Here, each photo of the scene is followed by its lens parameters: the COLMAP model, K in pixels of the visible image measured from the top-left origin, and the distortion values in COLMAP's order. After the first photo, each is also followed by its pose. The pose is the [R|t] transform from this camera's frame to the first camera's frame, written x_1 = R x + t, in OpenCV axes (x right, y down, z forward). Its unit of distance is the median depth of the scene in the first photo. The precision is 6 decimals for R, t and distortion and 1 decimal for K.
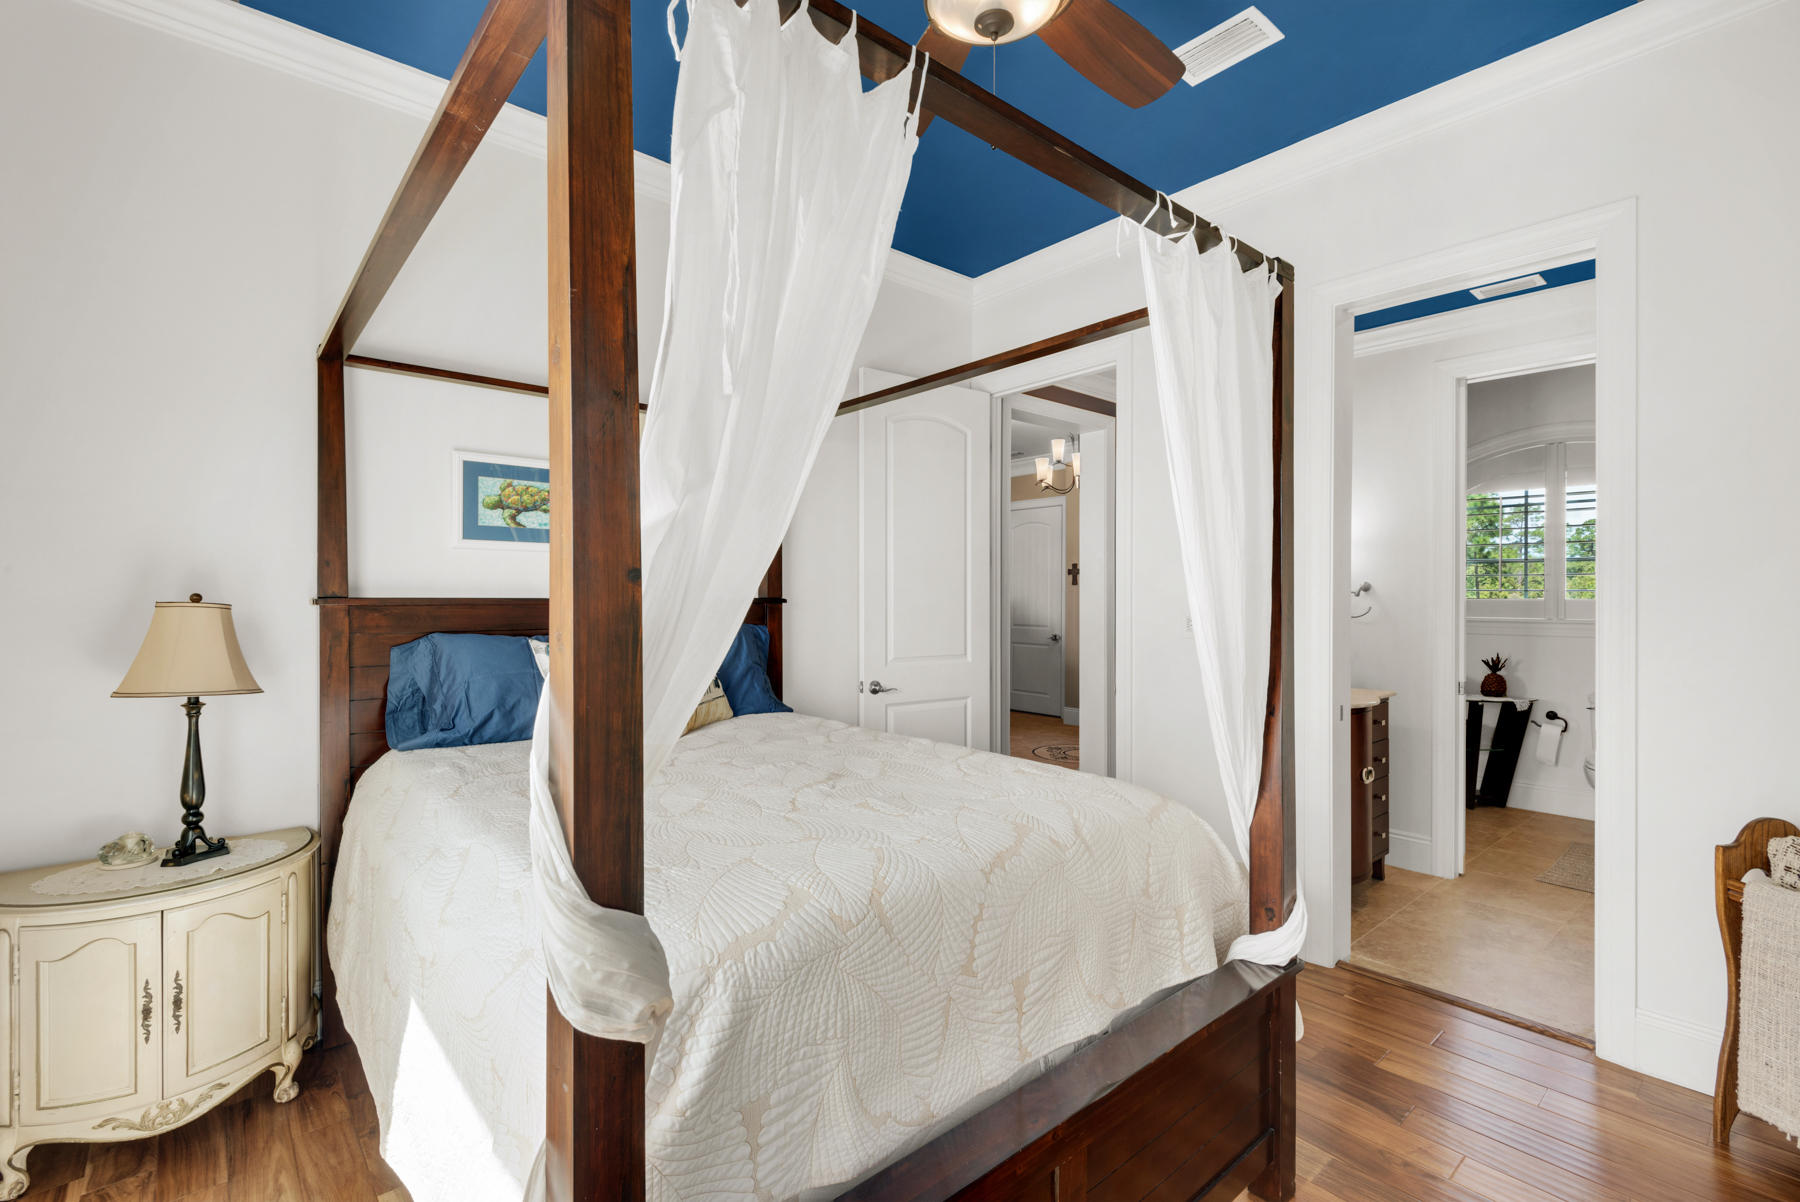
lens RADIAL K [[814.2, 0, 900.4], [0, 814.2, 595.8], [0, 0, 1]] dist [0.014716, -0.005219]
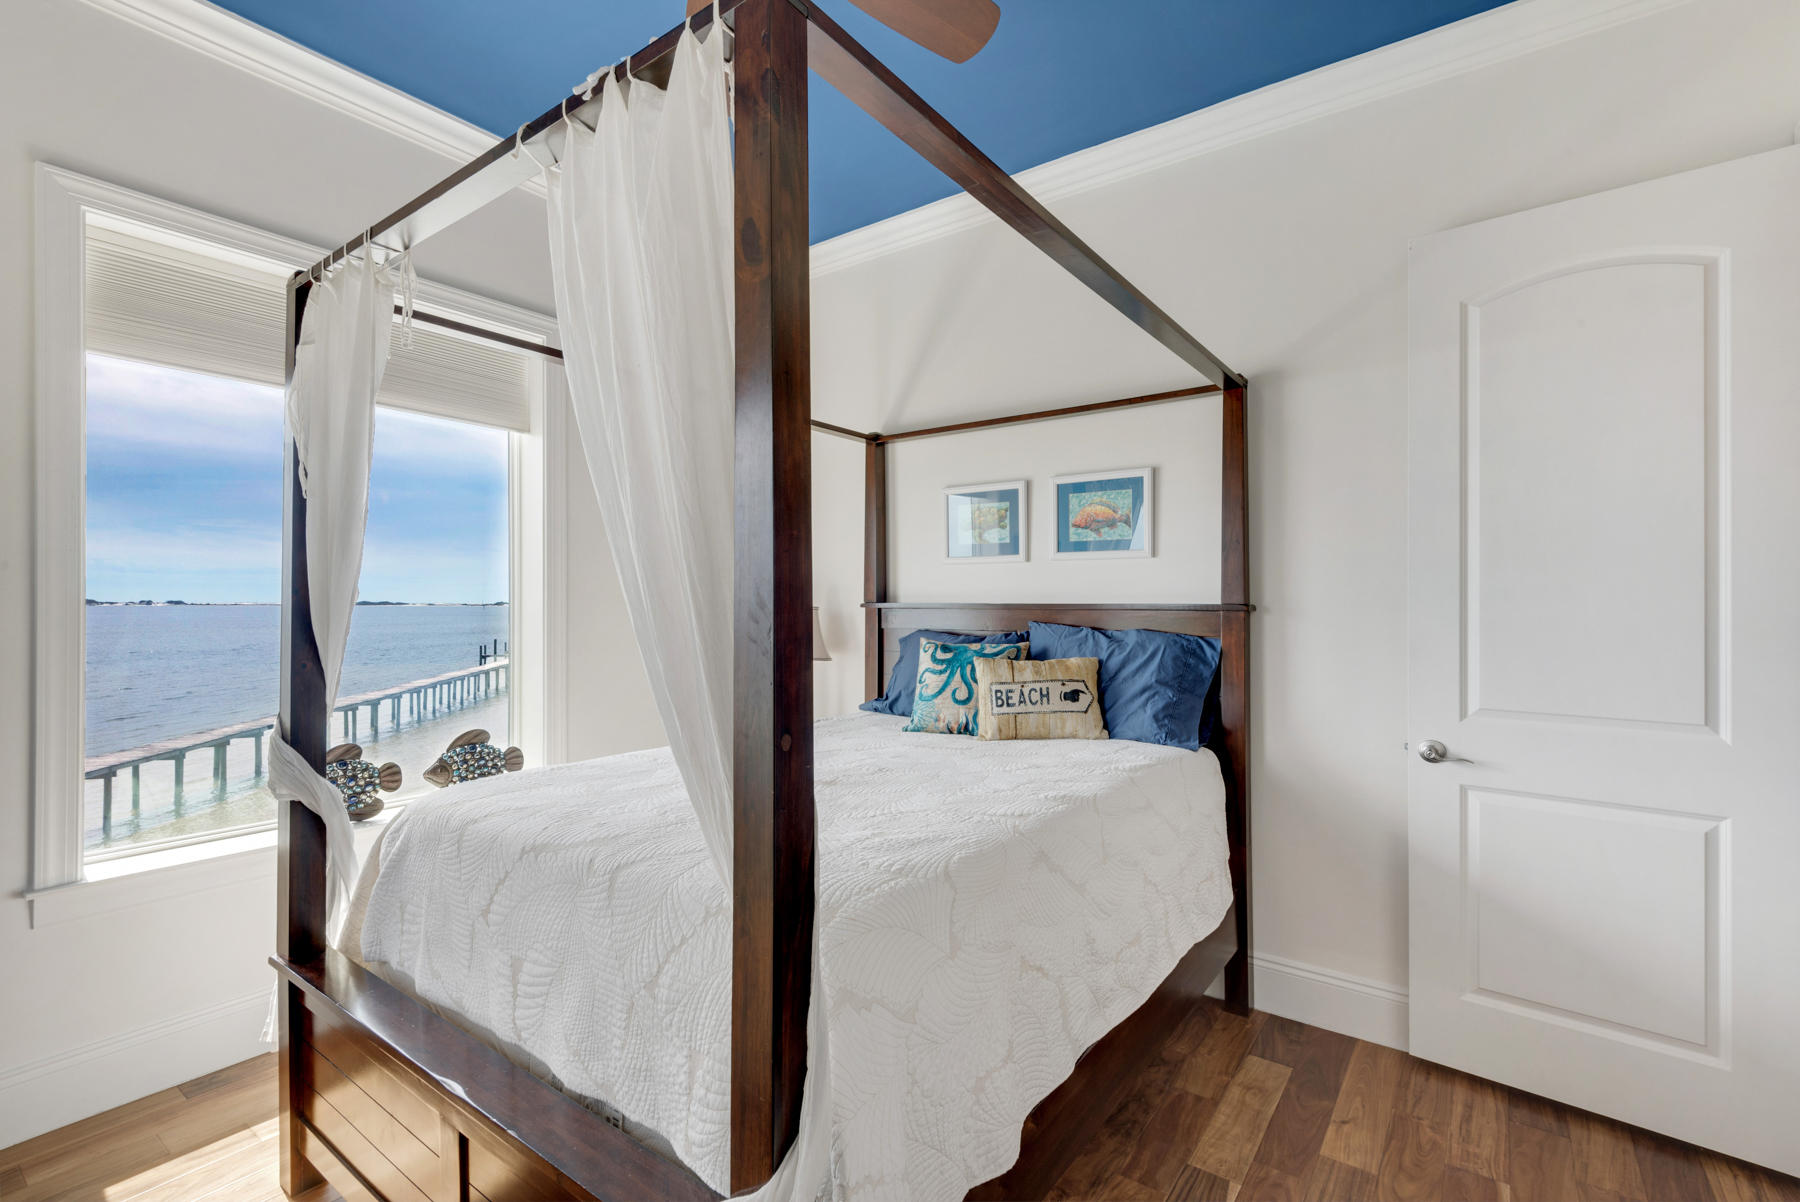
lens RADIAL K [[814.2, 0, 899.8], [0, 814.2, 604.5], [0, 0, 1]] dist [0.014716, -0.005219]
pose [[0.214445, 0.003904, -0.976728, 0.567835], [-0.001763, 0.999992, 0.003610, 0.000187], [0.976734, 0.000948, 0.214450, 0.551908]]
